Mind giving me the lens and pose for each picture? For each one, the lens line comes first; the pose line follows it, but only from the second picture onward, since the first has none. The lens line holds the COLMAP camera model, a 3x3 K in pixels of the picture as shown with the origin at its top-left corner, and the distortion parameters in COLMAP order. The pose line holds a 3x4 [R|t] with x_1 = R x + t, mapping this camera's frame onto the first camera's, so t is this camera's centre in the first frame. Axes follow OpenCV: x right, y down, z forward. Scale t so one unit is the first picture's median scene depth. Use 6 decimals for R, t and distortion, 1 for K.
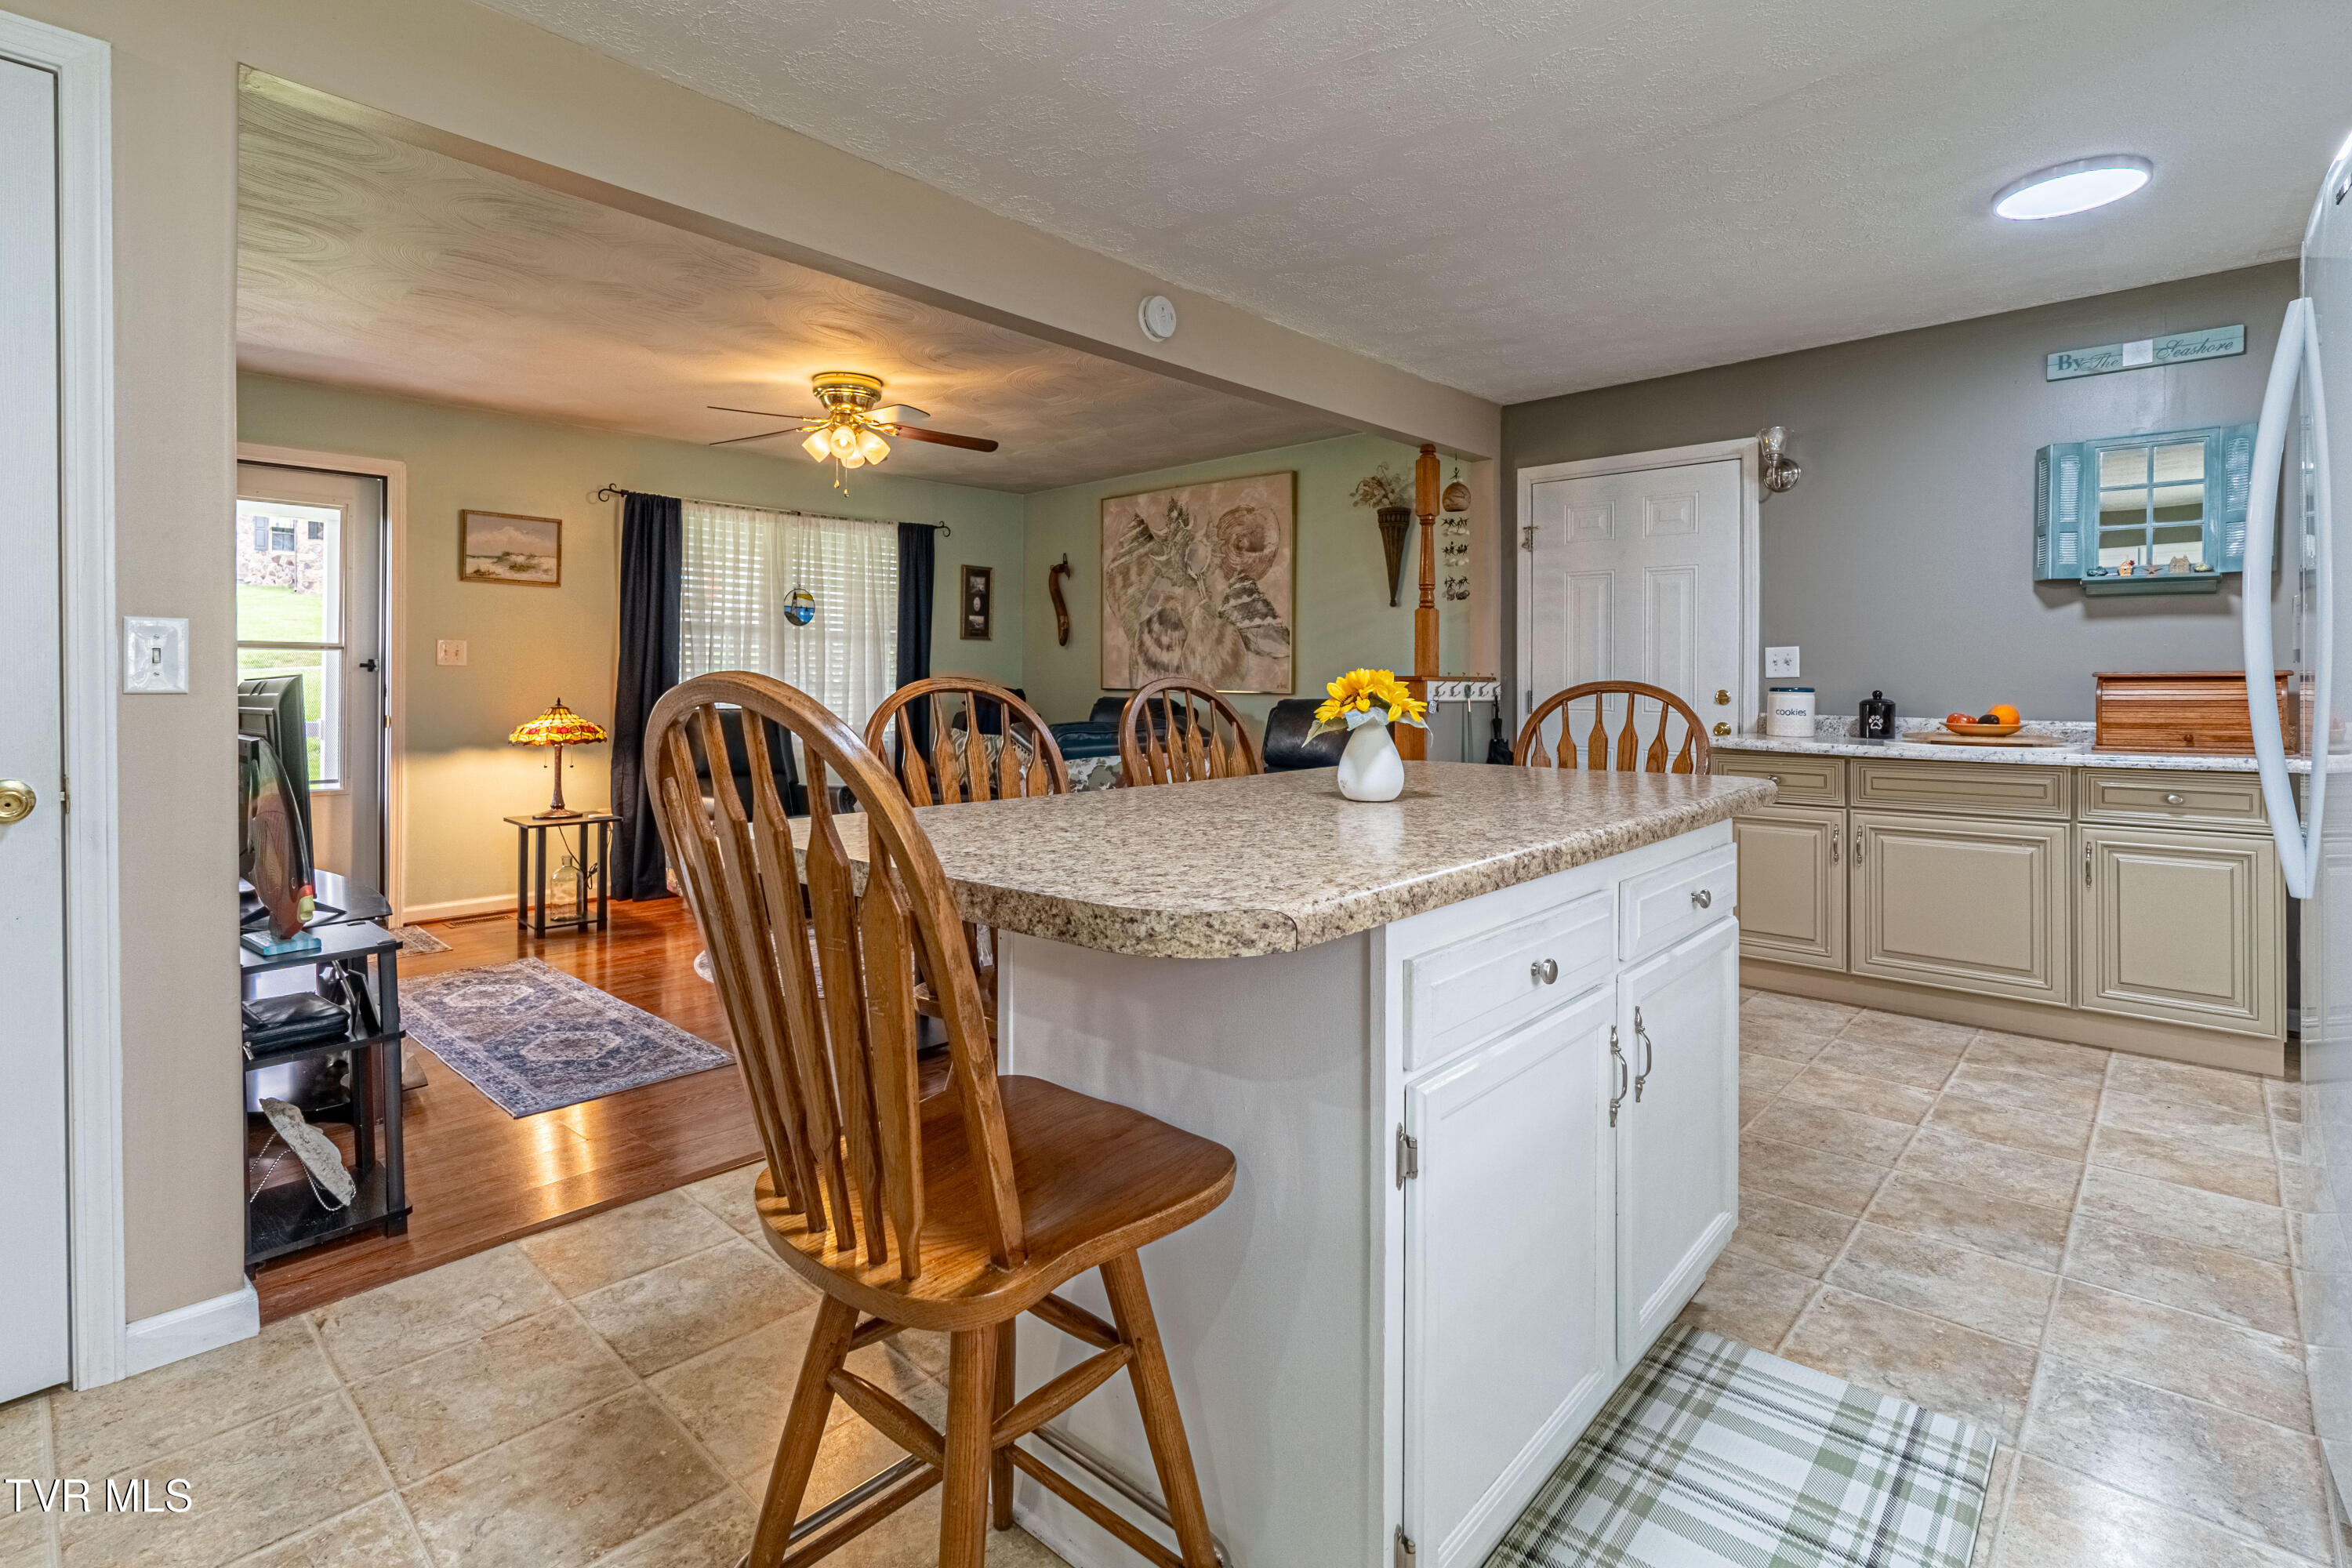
lens RADIAL K [[1122.6, 0, 1151.4], [0, 1122.6, 666.8], [0, 0, 1]] dist [-0.003541, 0.001060]
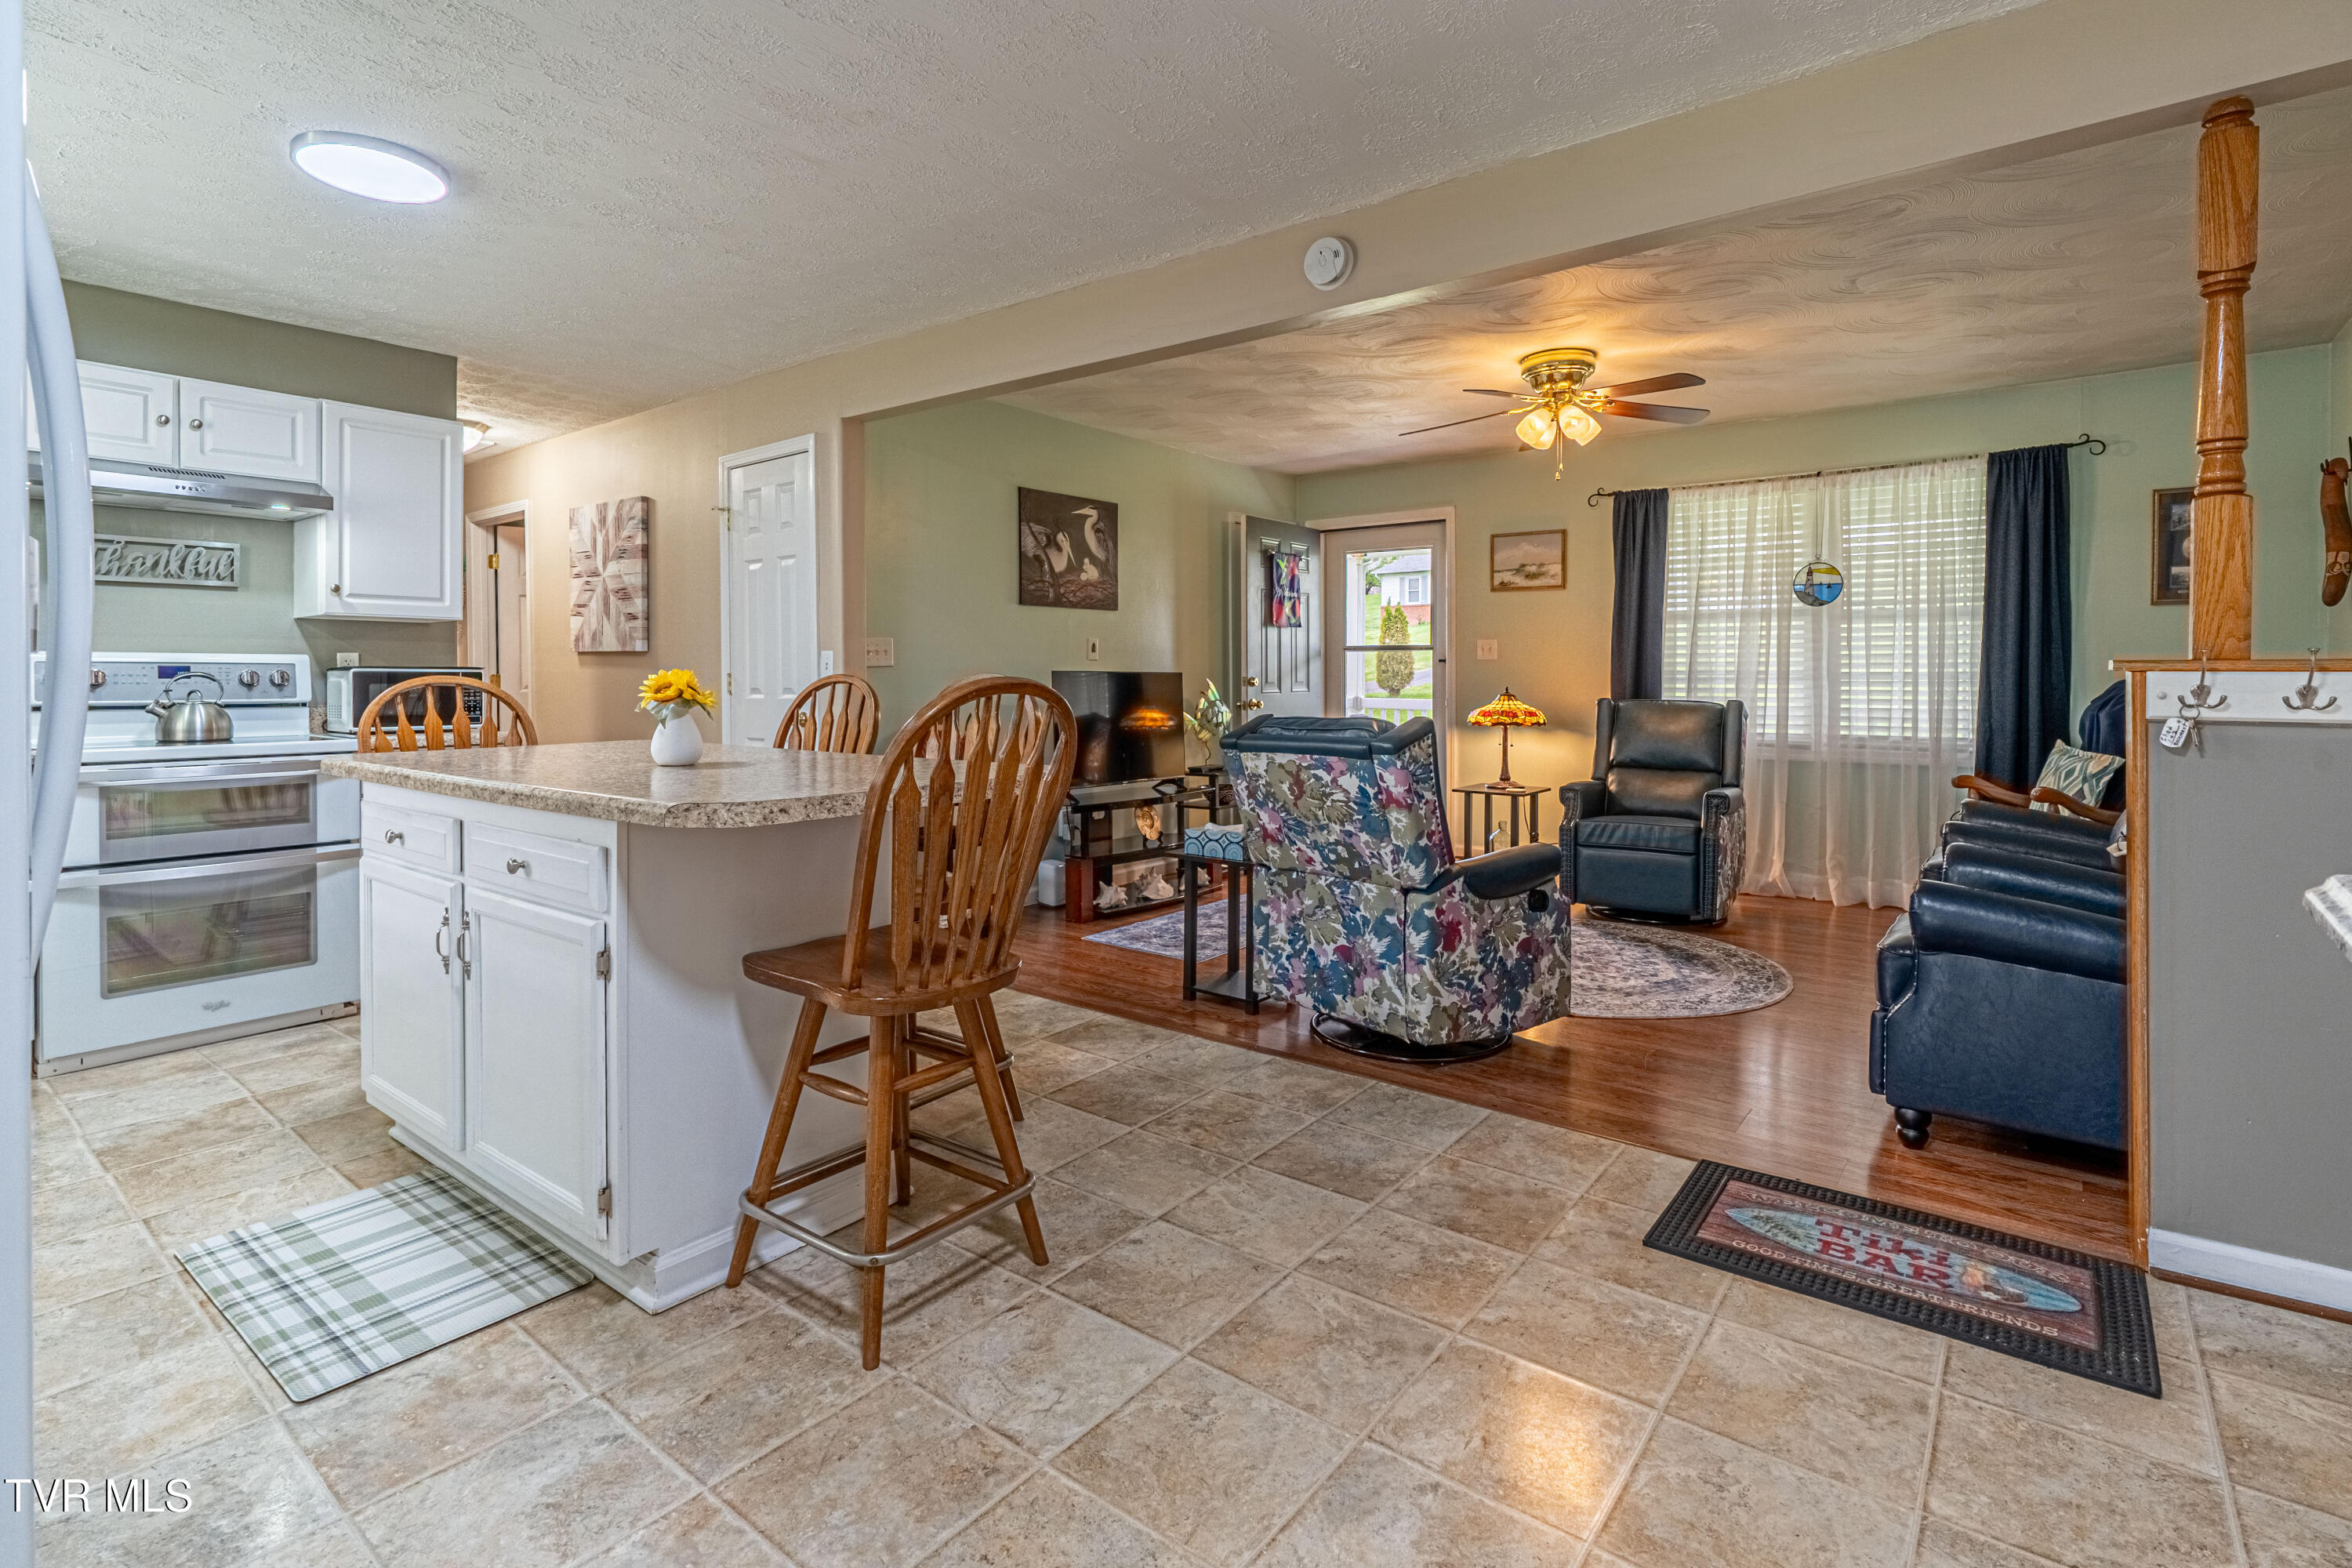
lens RADIAL K [[1122.6, 0, 1157.9], [0, 1122.6, 646.3], [0, 0, 1]] dist [-0.003541, 0.001060]
pose [[0.078218, -0.024295, -0.996640, 0.702548], [0.012058, 0.999653, -0.023422, 0.009181], [0.996863, -0.010185, 0.078484, 0.647503]]
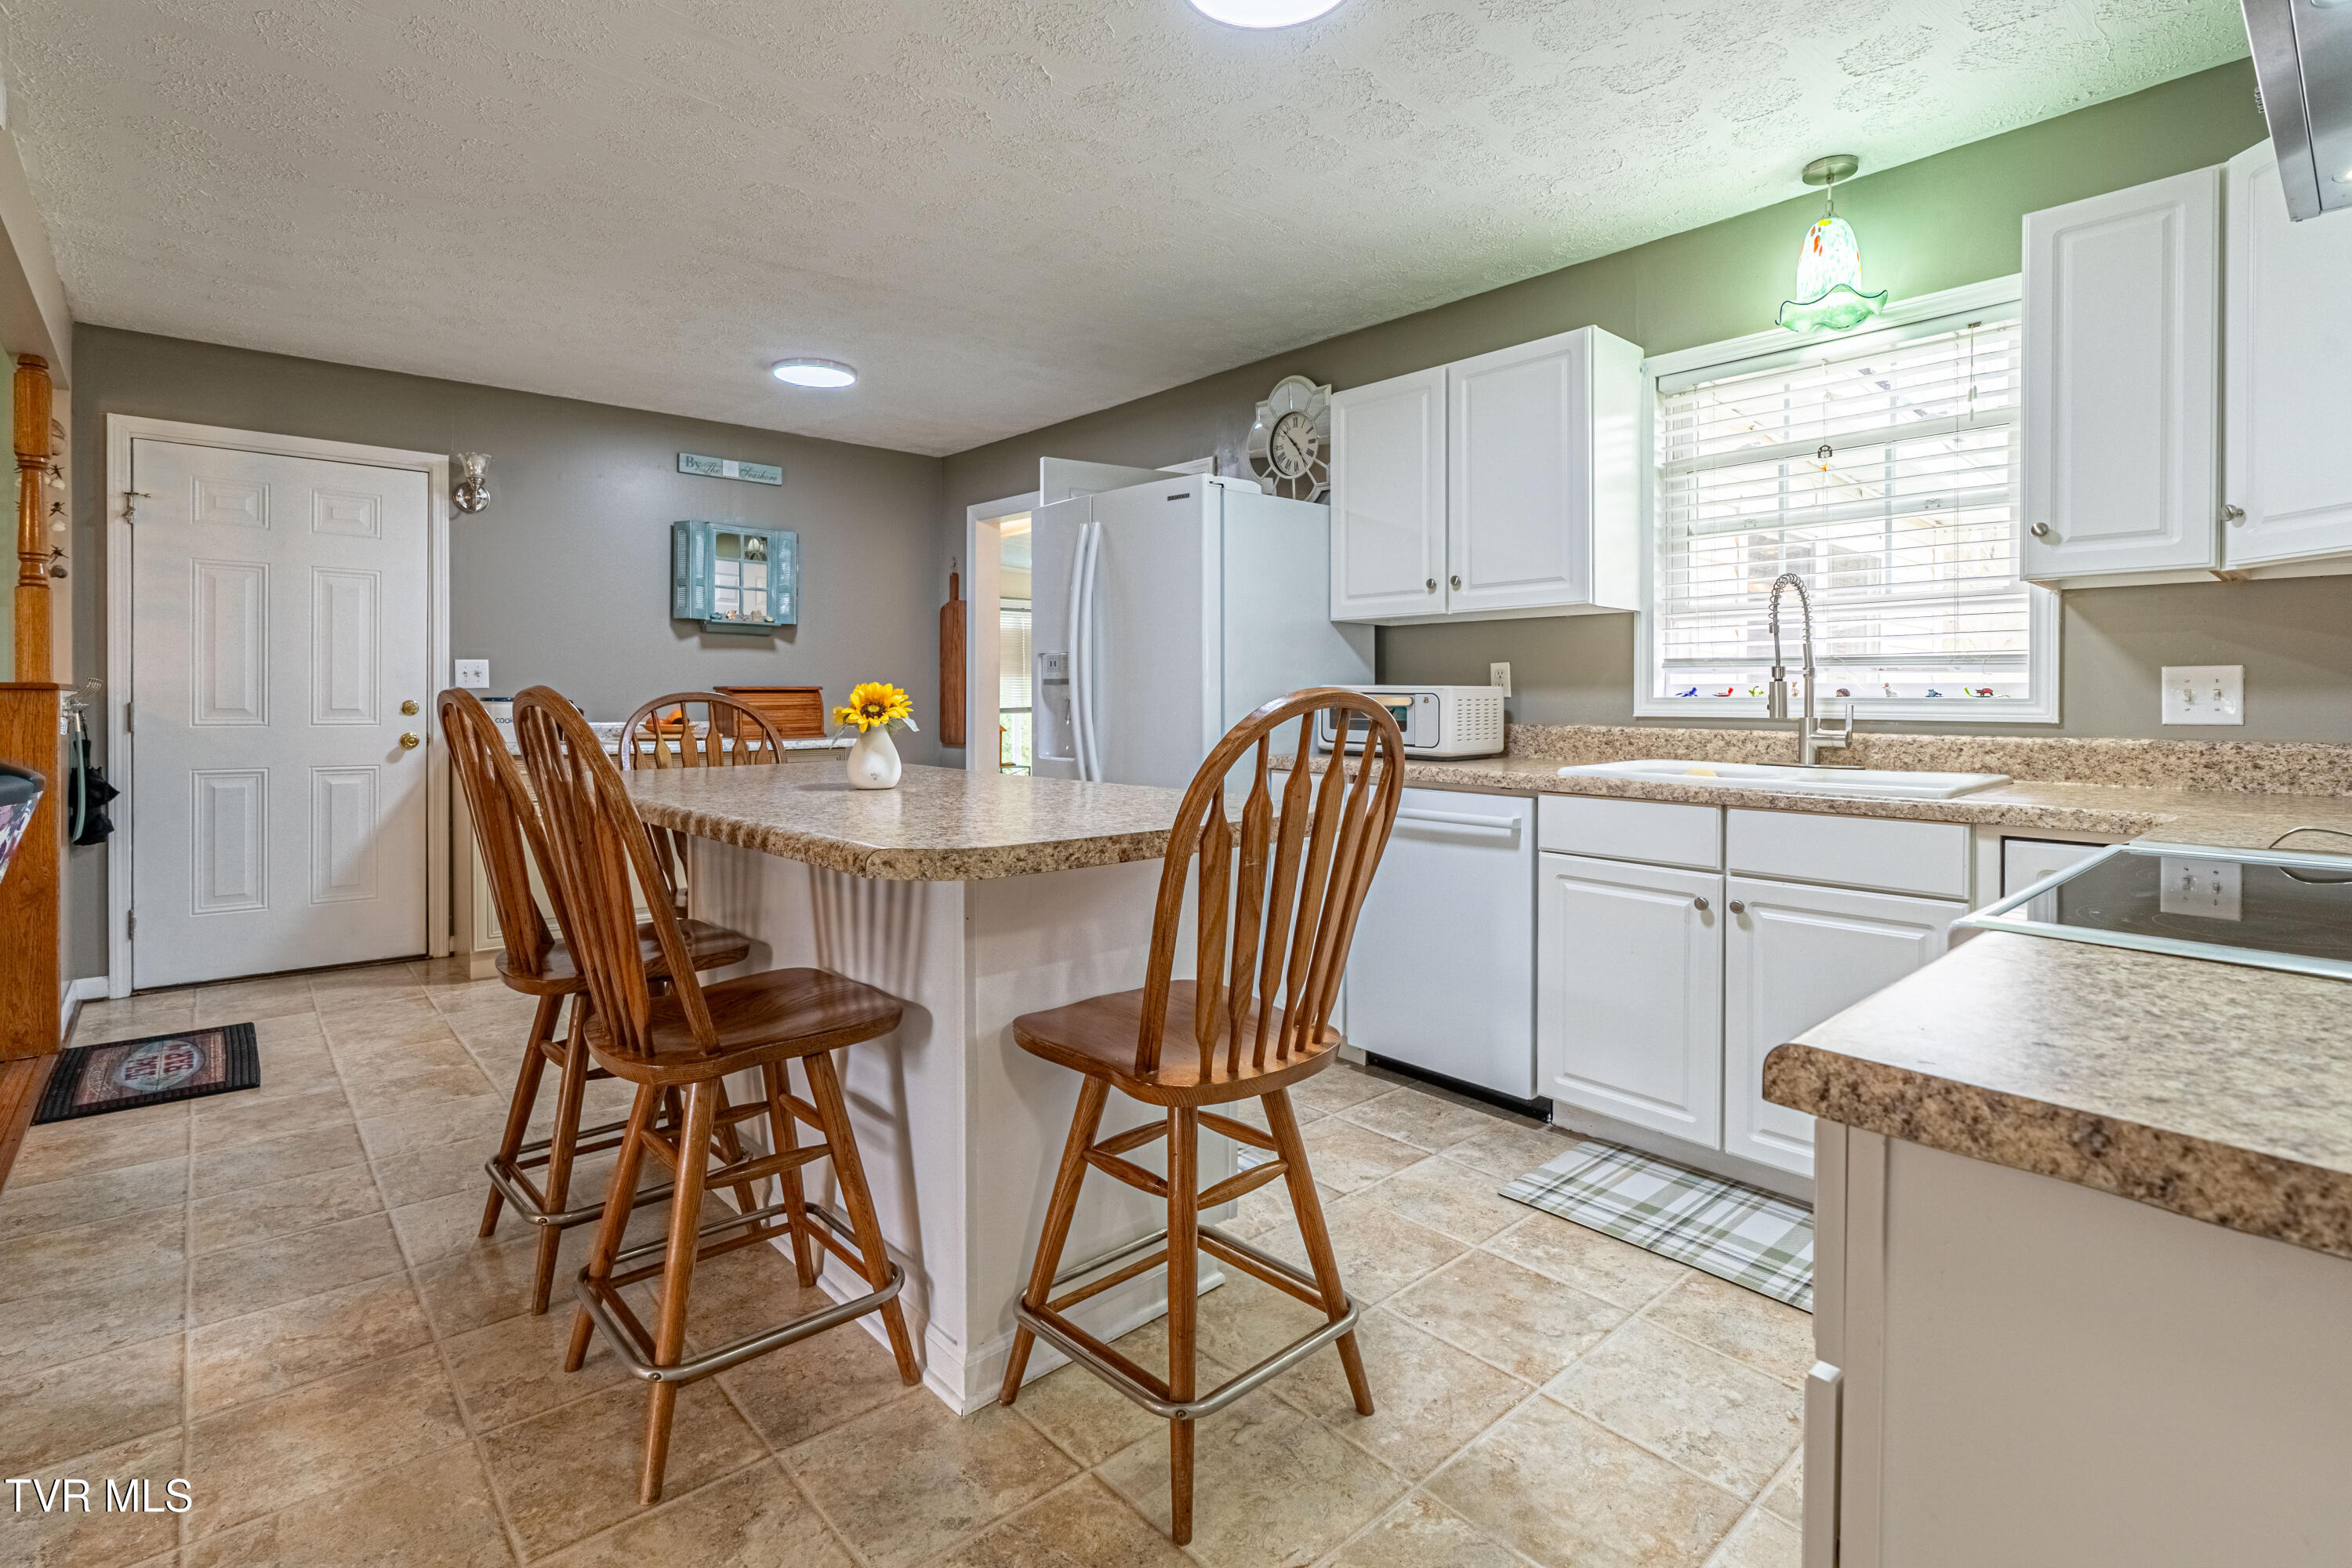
lens RADIAL K [[1122.6, 0, 1187.6], [0, 1122.6, 703.4], [0, 0, 1]] dist [-0.003541, 0.001060]
pose [[0.088916, -0.005890, 0.996022, -0.460287], [-0.012250, 0.999900, 0.007006, 0.008604], [-0.995964, -0.012825, 0.088835, 0.239585]]
